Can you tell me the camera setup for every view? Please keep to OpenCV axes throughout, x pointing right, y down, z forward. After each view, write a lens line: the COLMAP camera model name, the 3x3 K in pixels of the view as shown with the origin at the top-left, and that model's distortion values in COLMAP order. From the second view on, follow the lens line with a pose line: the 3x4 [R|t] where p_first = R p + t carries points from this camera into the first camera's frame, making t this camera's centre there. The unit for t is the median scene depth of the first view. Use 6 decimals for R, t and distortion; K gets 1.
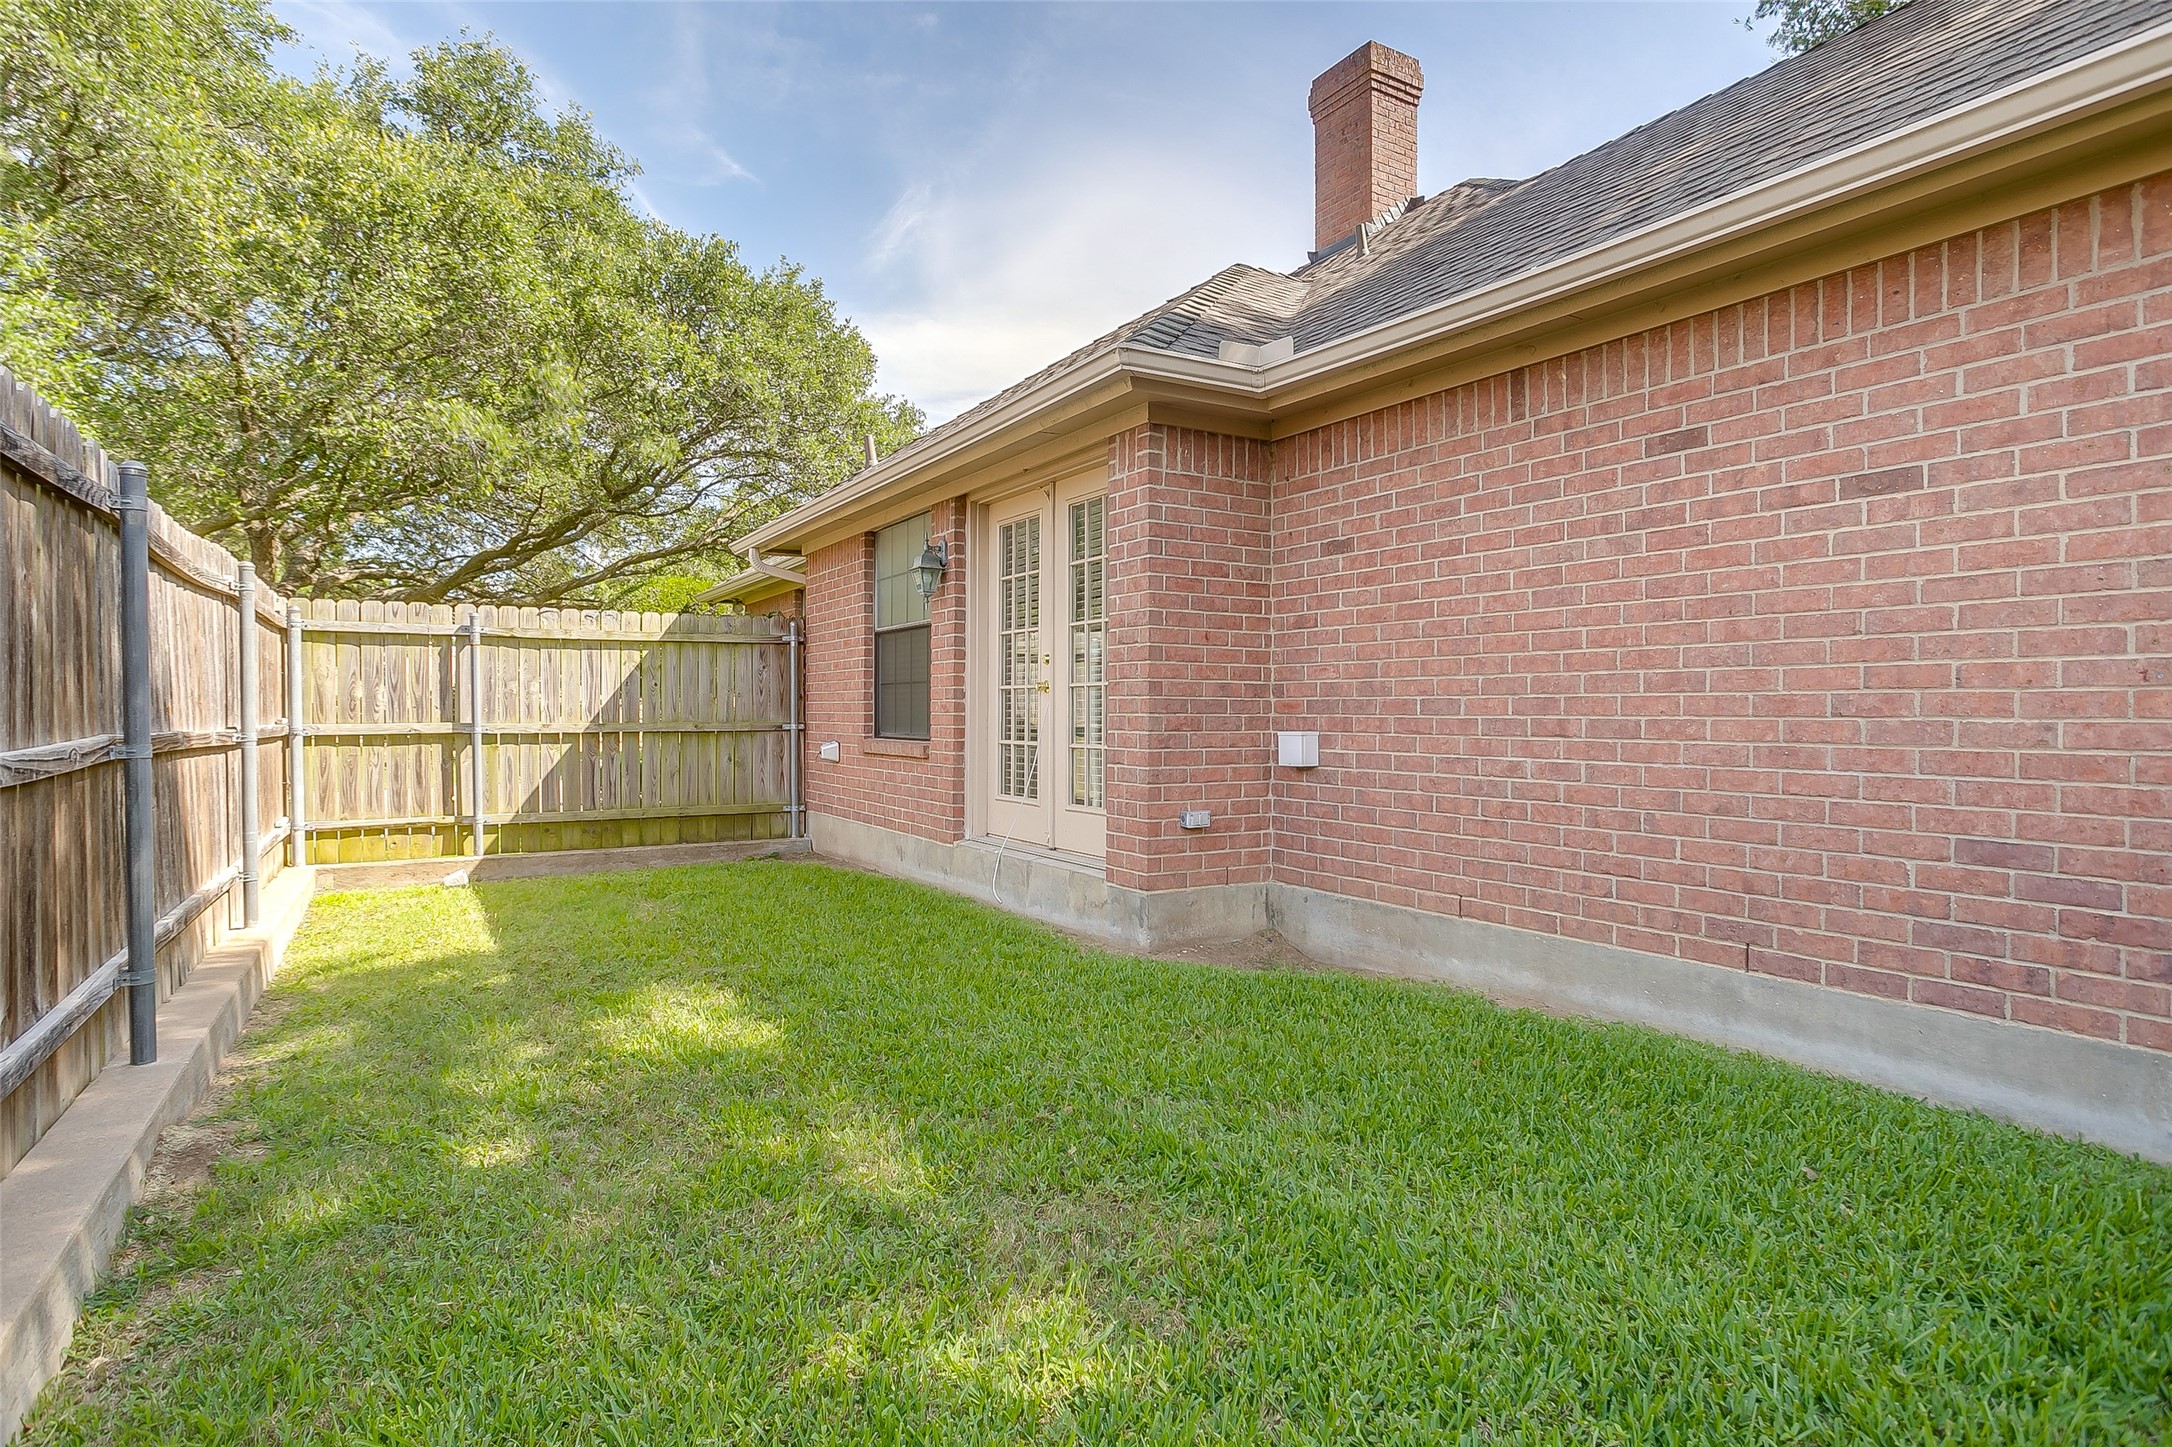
lens RADIAL K [[1145.4, 0, 1099.2], [0, 1145.4, 727.4], [0, 0, 1]] dist [-0.035095, 0.012780]
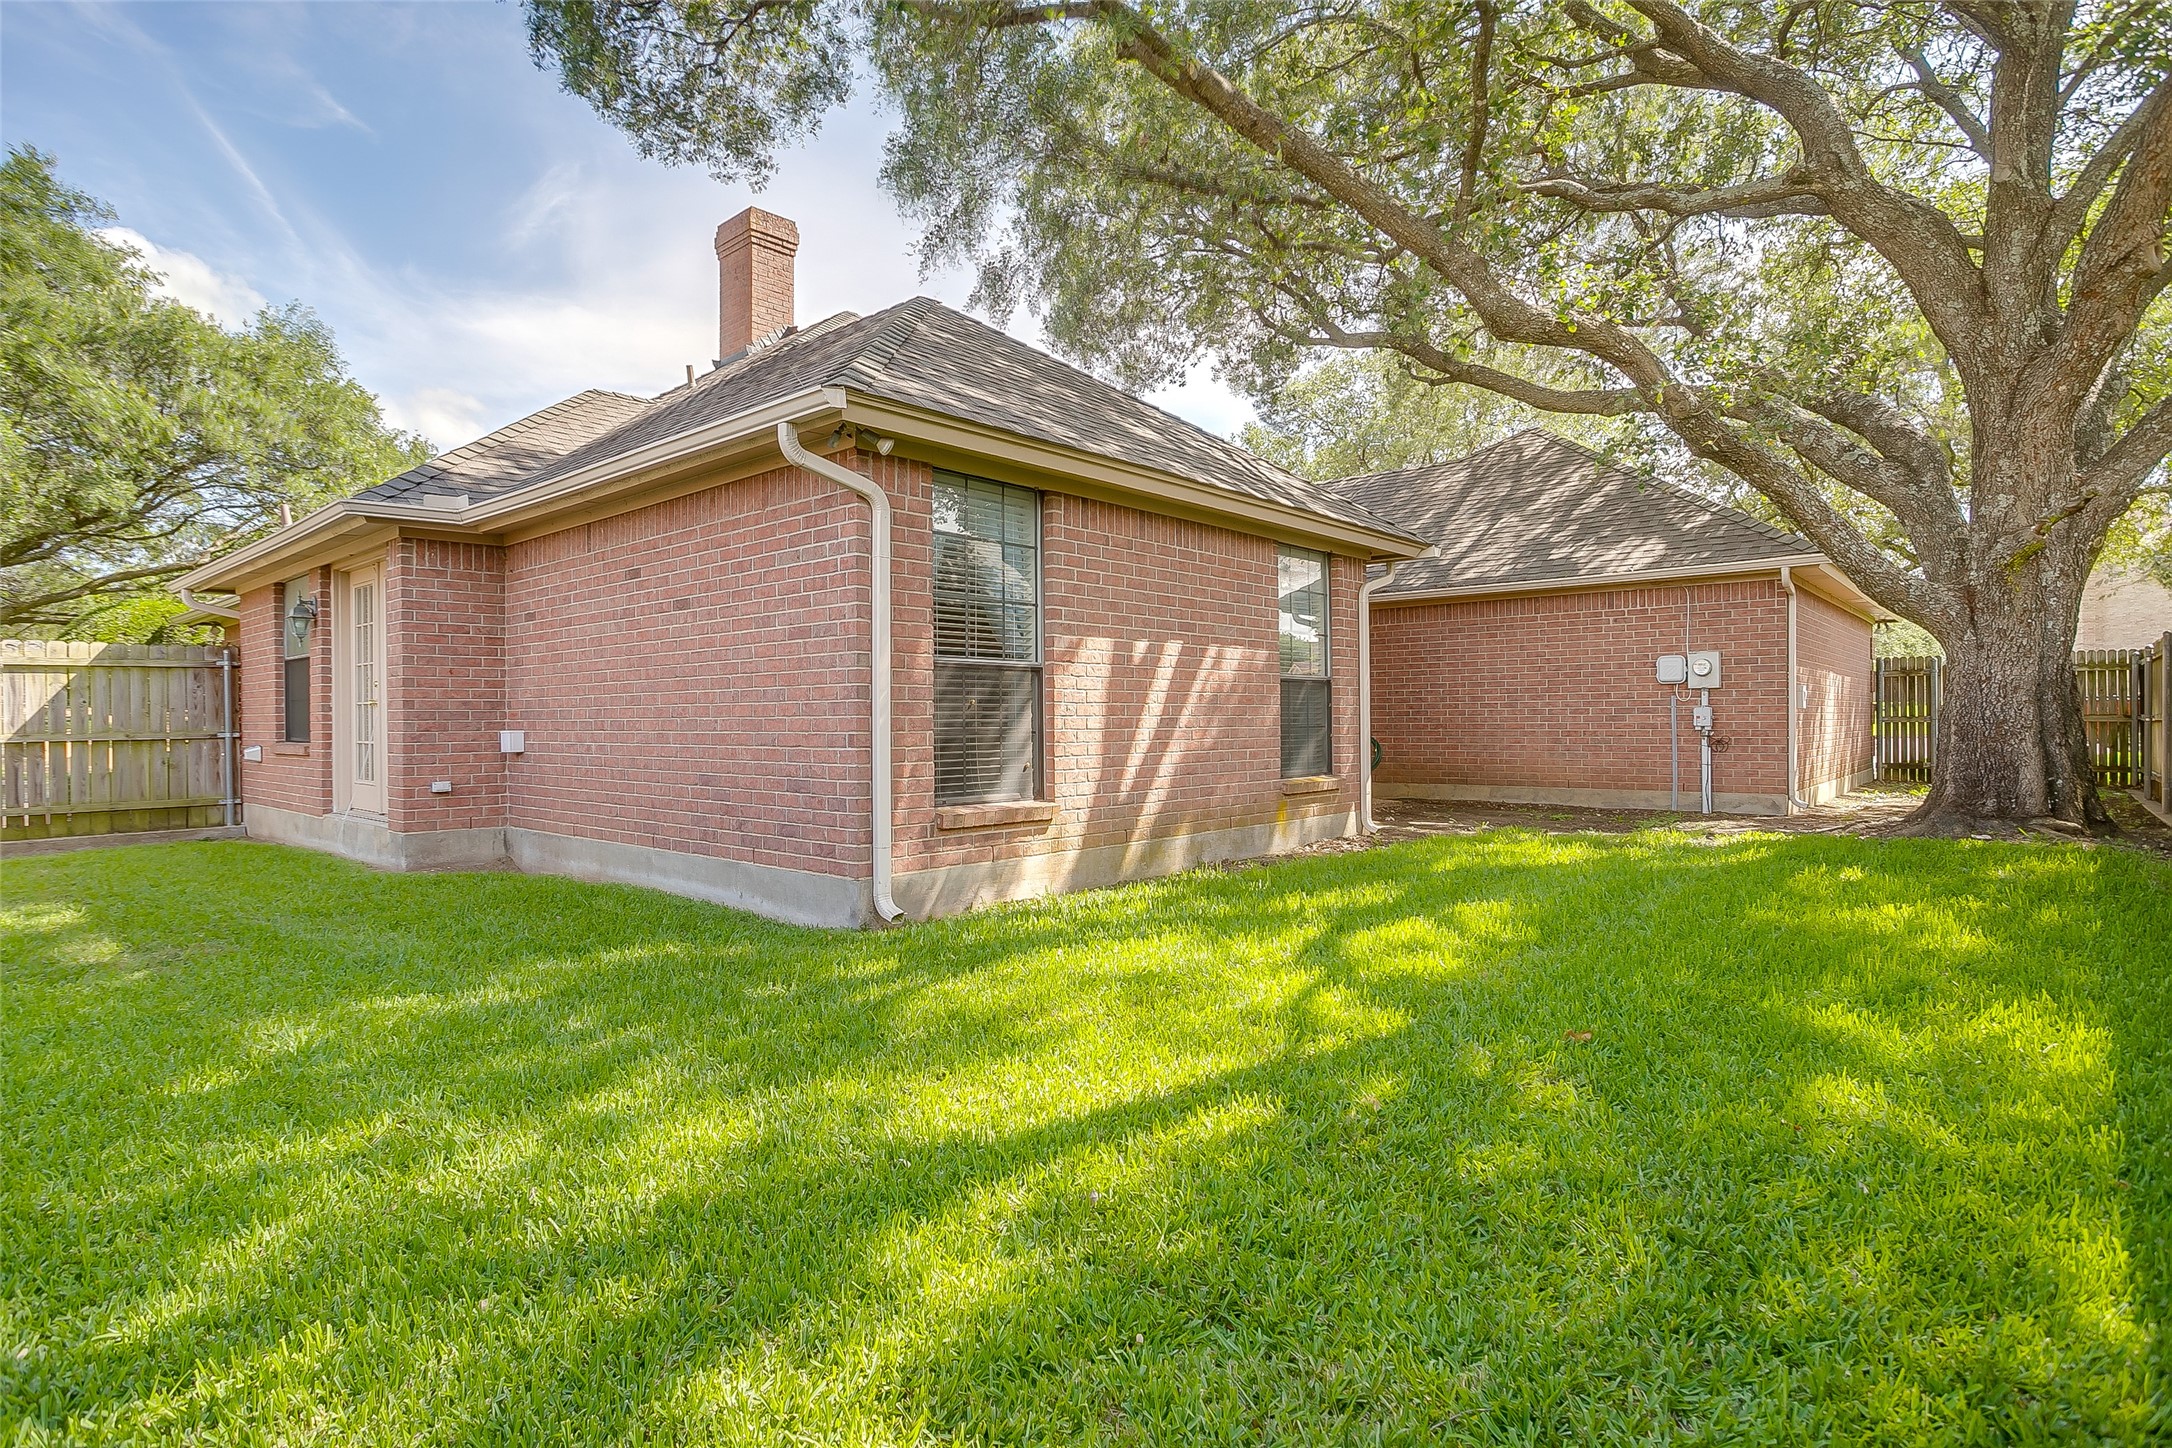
lens RADIAL K [[1145.4, 0, 1153.2], [0, 1145.4, 712.7], [0, 0, 1]] dist [-0.035095, 0.012780]
pose [[0.953999, -0.016971, 0.299328, 0.356969], [0.020486, 0.999753, -0.008609, 0.007067], [-0.299108, 0.014345, 0.954111, -0.505152]]
